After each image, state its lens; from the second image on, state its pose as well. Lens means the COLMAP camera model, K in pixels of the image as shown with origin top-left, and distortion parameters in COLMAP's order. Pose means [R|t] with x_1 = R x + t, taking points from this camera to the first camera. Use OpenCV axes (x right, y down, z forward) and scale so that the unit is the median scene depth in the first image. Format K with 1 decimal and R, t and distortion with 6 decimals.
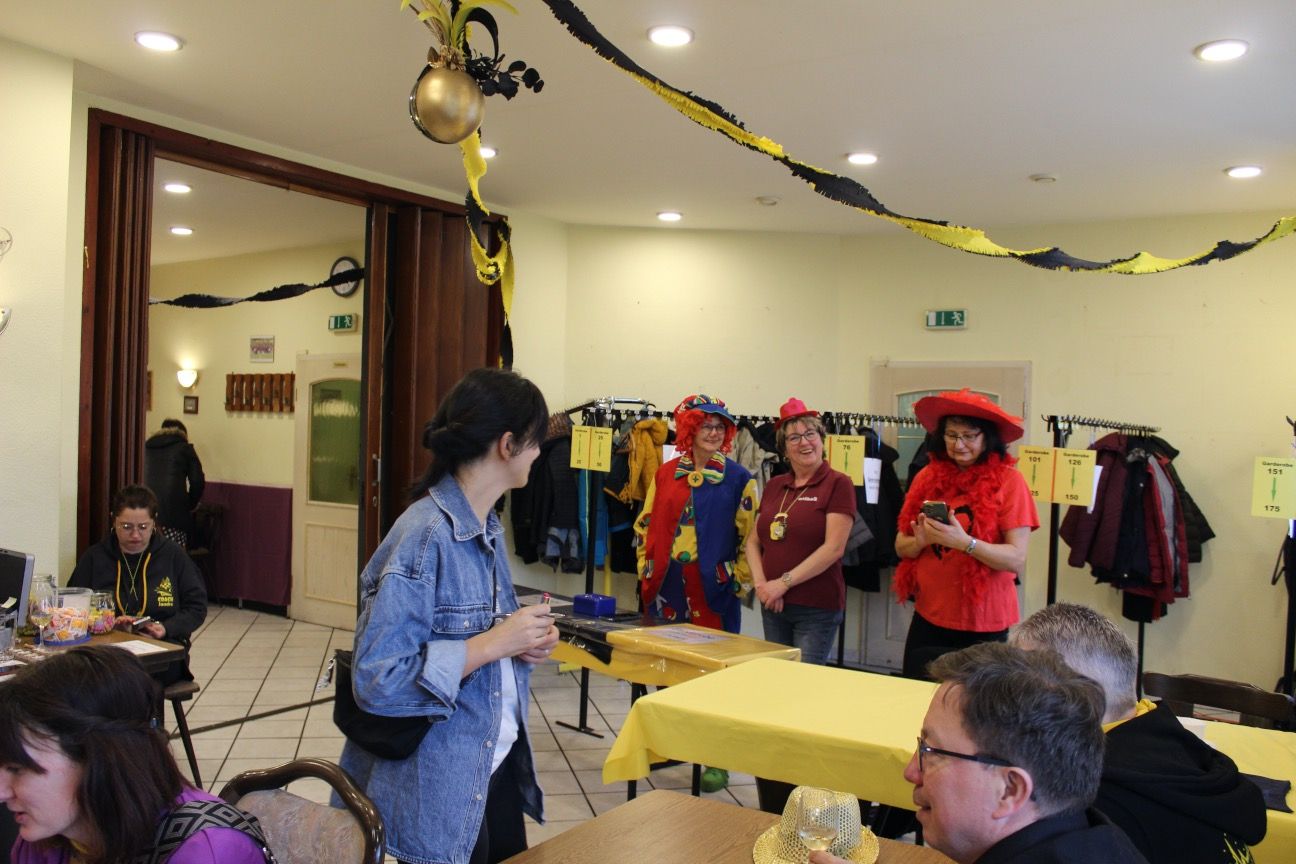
lens RADIAL K [[1106.3, 0, 649.6], [0, 1106.3, 408.1], [0, 0, 1]] dist [-0.145954, 0.152070]
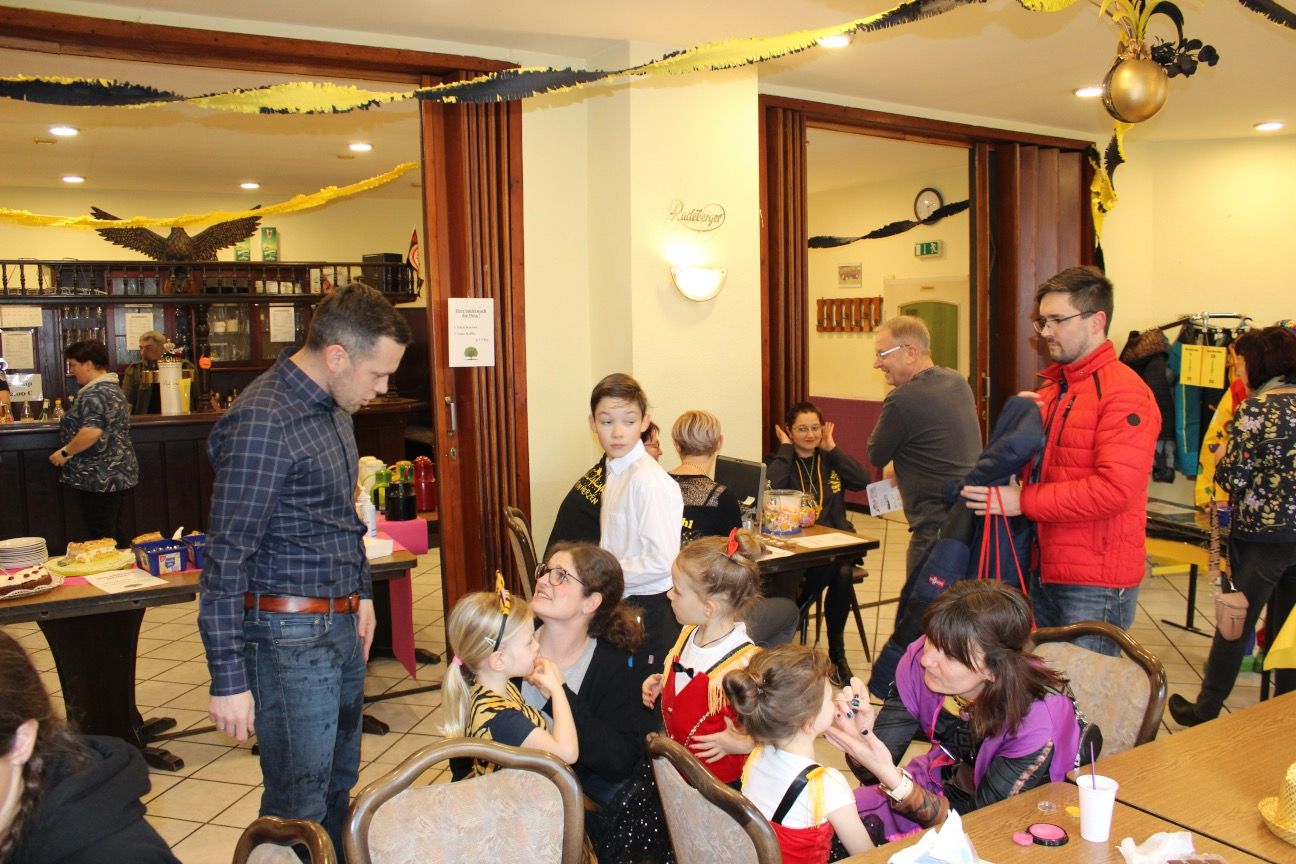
lens RADIAL K [[1106.3, 0, 649.6], [0, 1106.3, 408.1], [0, 0, 1]] dist [-0.145954, 0.152070]
pose [[0.899934, 0.000796, -0.436026, -0.079460], [0.037668, 0.996118, 0.079563, -0.025192], [0.434397, -0.088026, 0.896410, -0.153667]]
